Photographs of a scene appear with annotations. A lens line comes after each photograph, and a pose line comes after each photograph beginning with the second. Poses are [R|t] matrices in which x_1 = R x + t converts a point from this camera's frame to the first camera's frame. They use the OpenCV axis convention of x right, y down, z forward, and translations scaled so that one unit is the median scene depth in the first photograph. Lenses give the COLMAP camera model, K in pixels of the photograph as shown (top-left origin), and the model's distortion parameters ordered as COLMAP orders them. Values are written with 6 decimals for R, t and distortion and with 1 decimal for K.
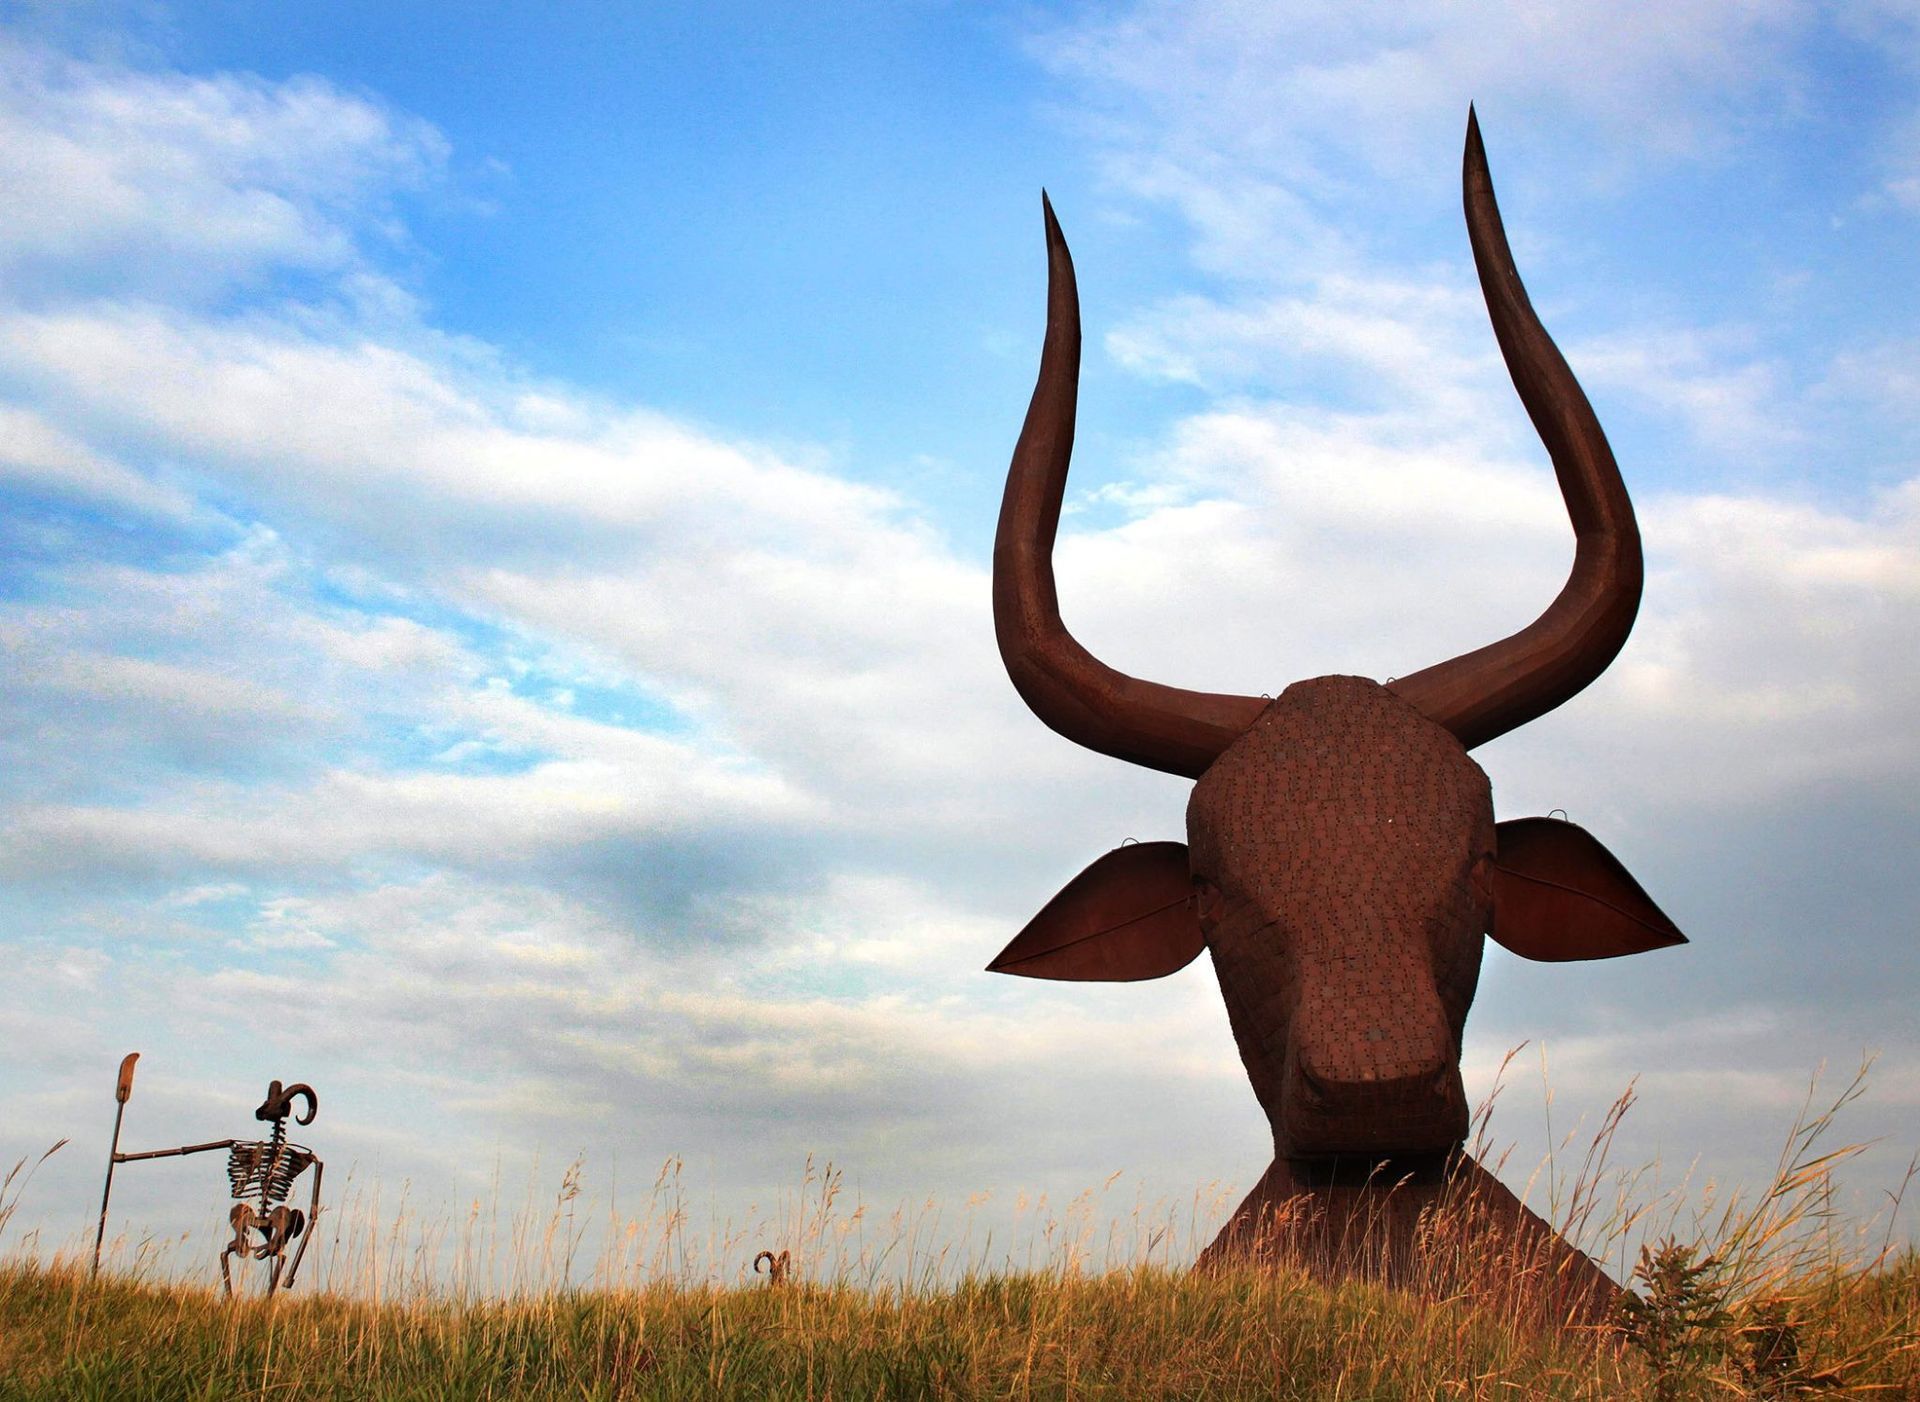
lens RADIAL K [[2168.0, 0, 892.5], [0, 2168.0, 703.2], [0, 0, 1]] dist [-0.110036, -0.007698]
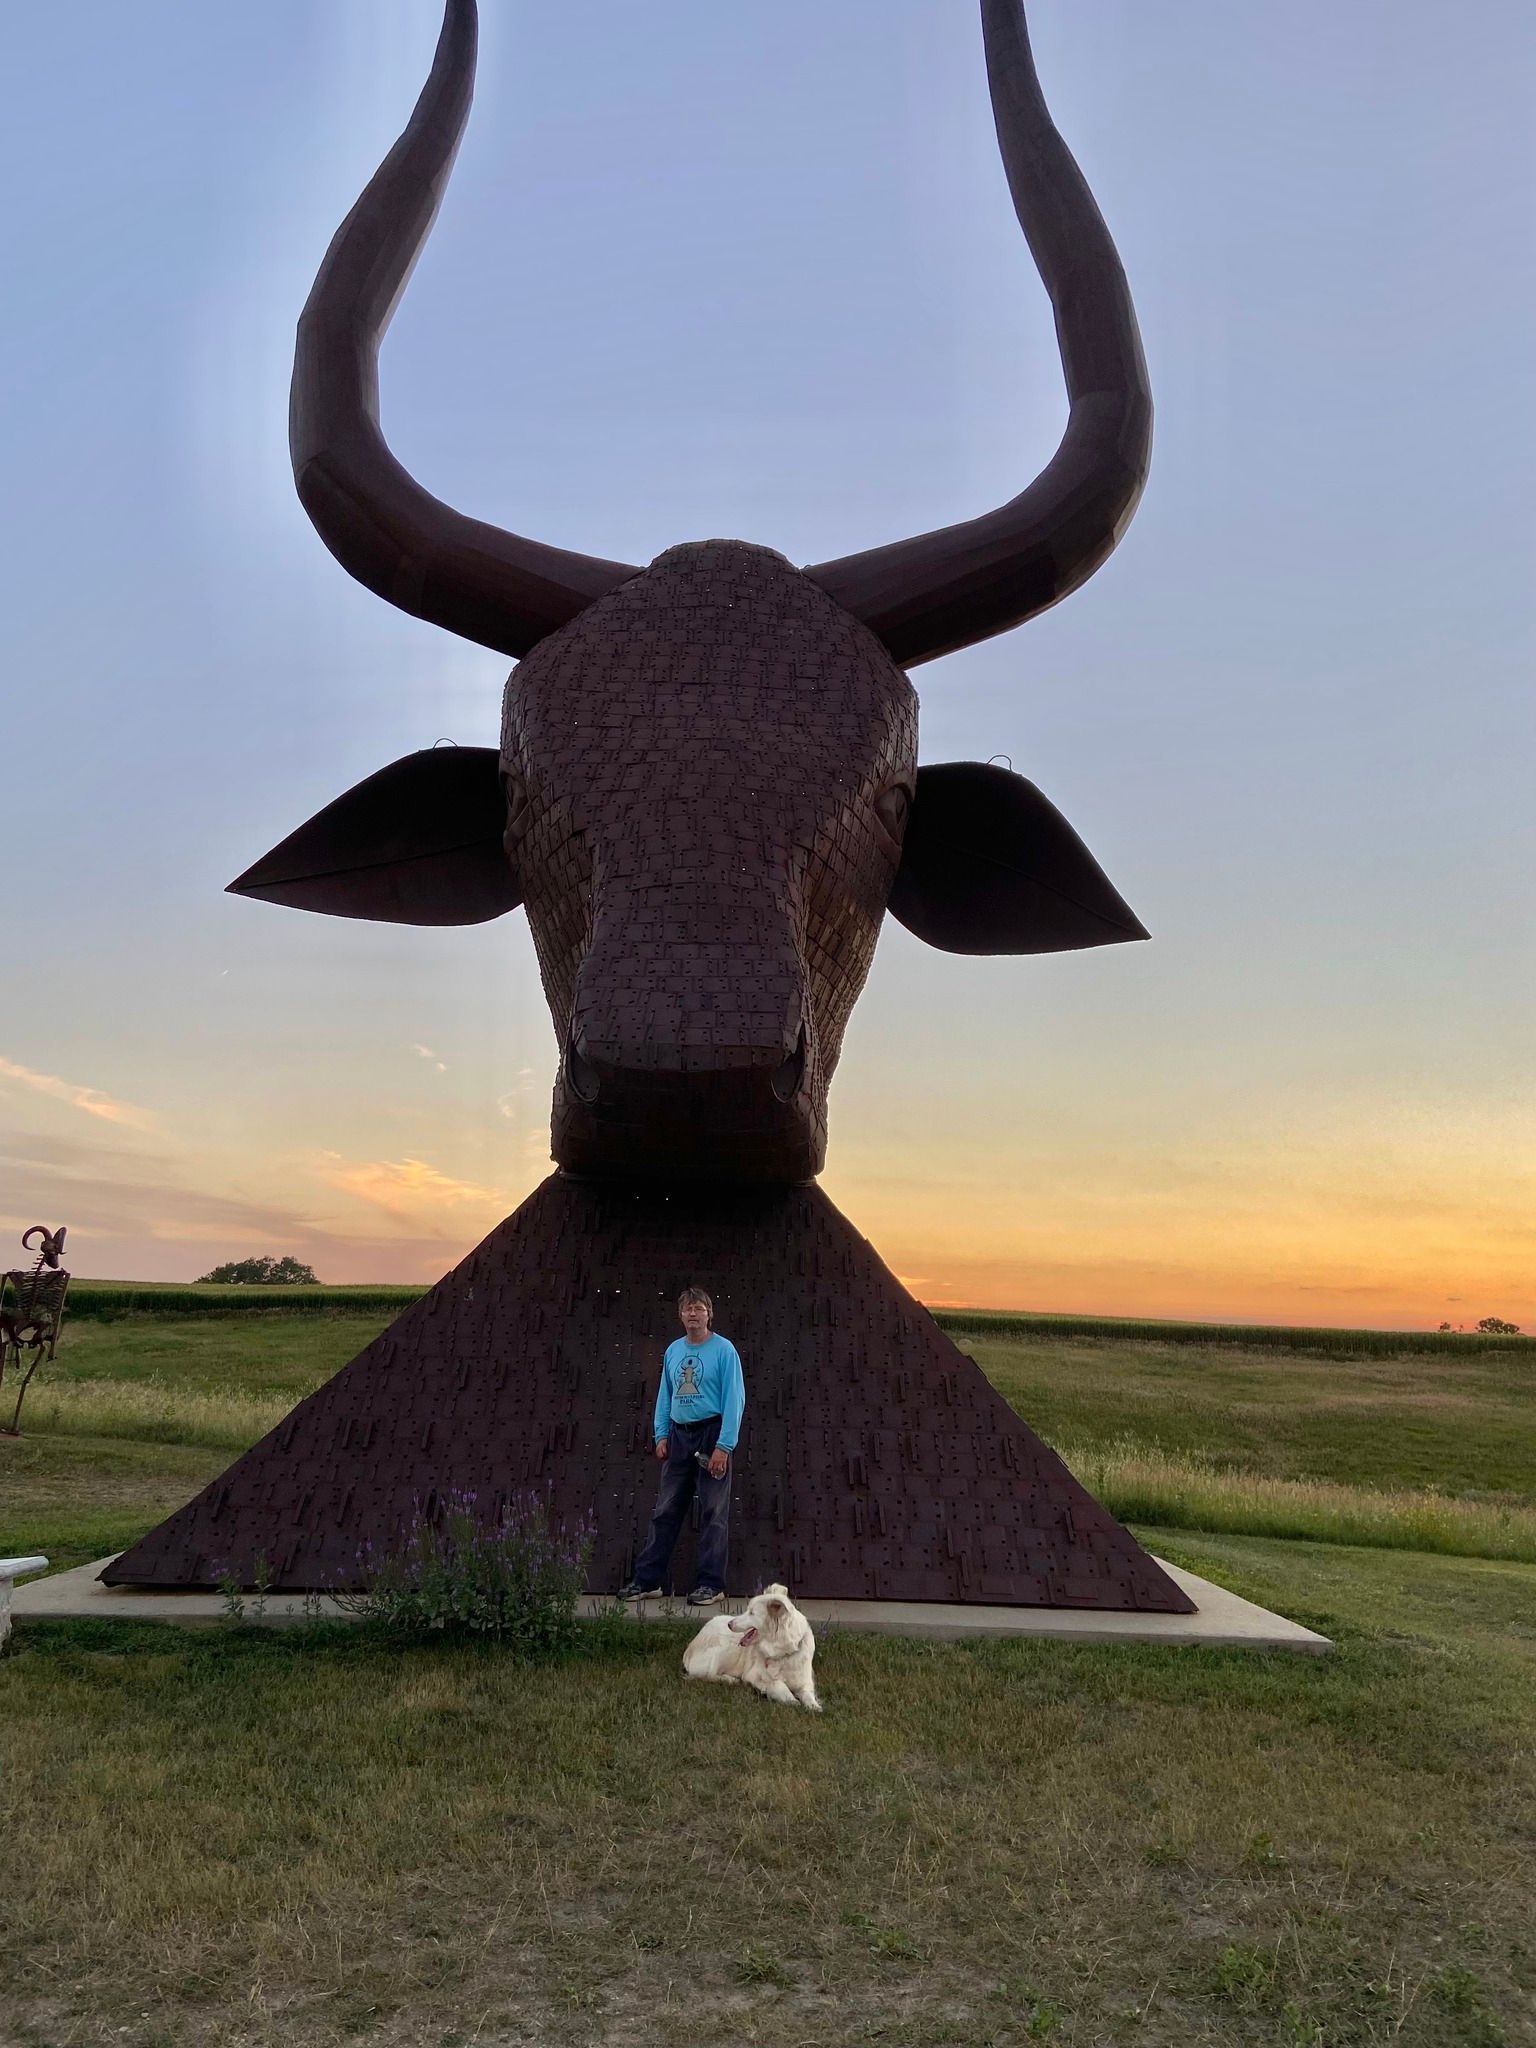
lens RADIAL K [[1525.4, 0, 768.0], [0, 1525.4, 1024.0], [0, 0, 1]] dist [0.069383, 0.000907]
pose [[0.979718, 0.090269, 0.178898, 0.146005], [-0.112855, 0.986293, 0.120372, 0.091572], [-0.165580, -0.138120, 0.976476, 0.486986]]
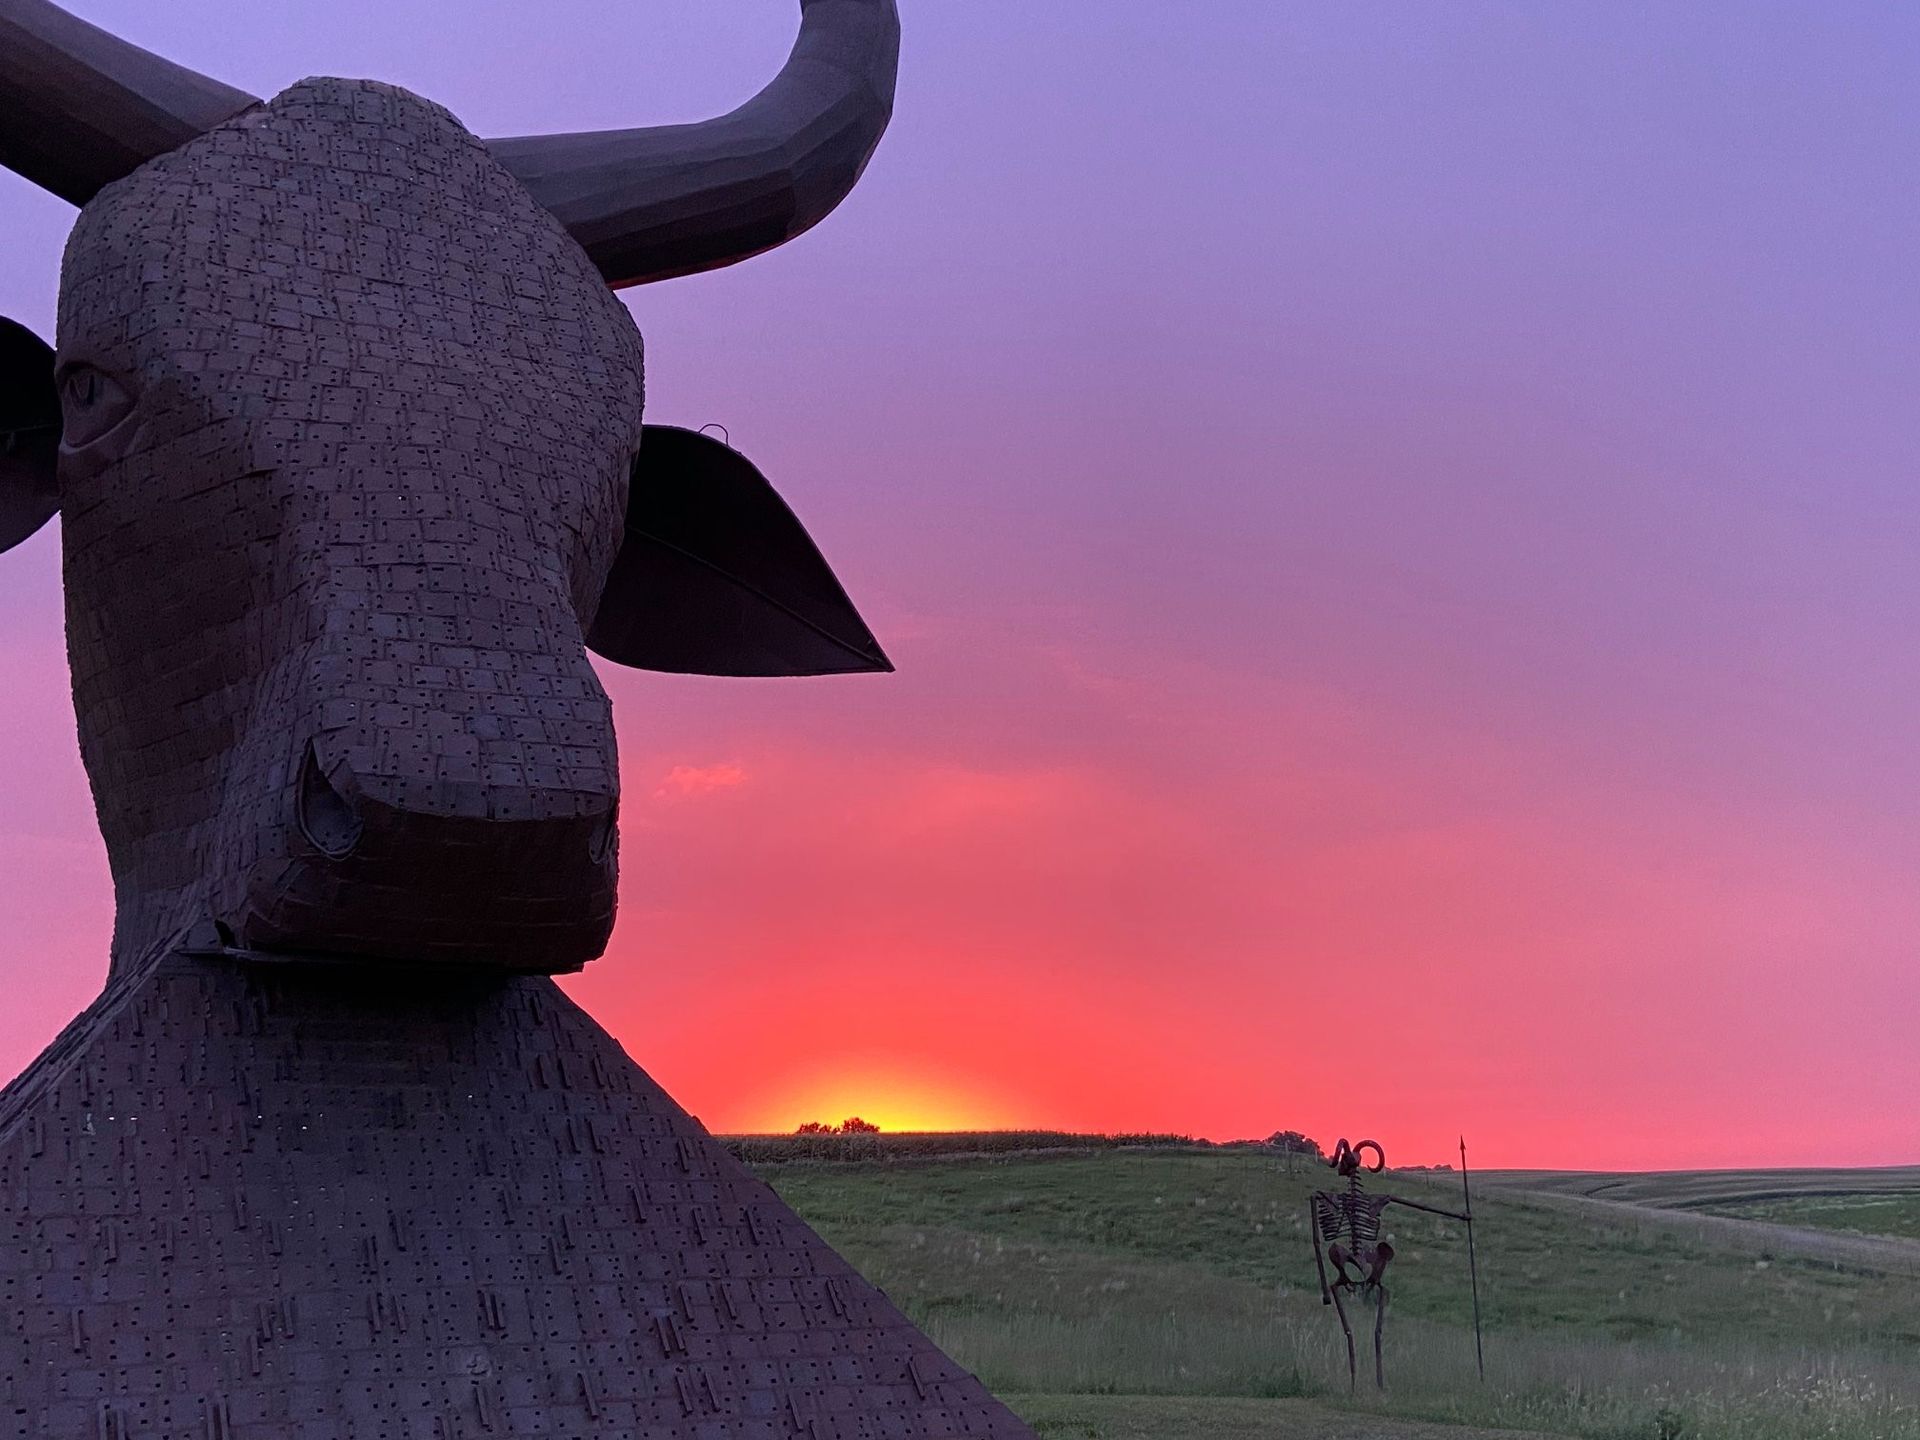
lens RADIAL K [[2067.8, 0, 960.0], [0, 2067.8, 720.0], [0, 0, 1]] dist [0.050029, 0.007452]
pose [[0.782381, 0.150827, 0.604260, 0.024008], [-0.214107, 0.976234, 0.033546, 0.100985], [-0.584840, -0.155622, 0.796080, 0.500877]]
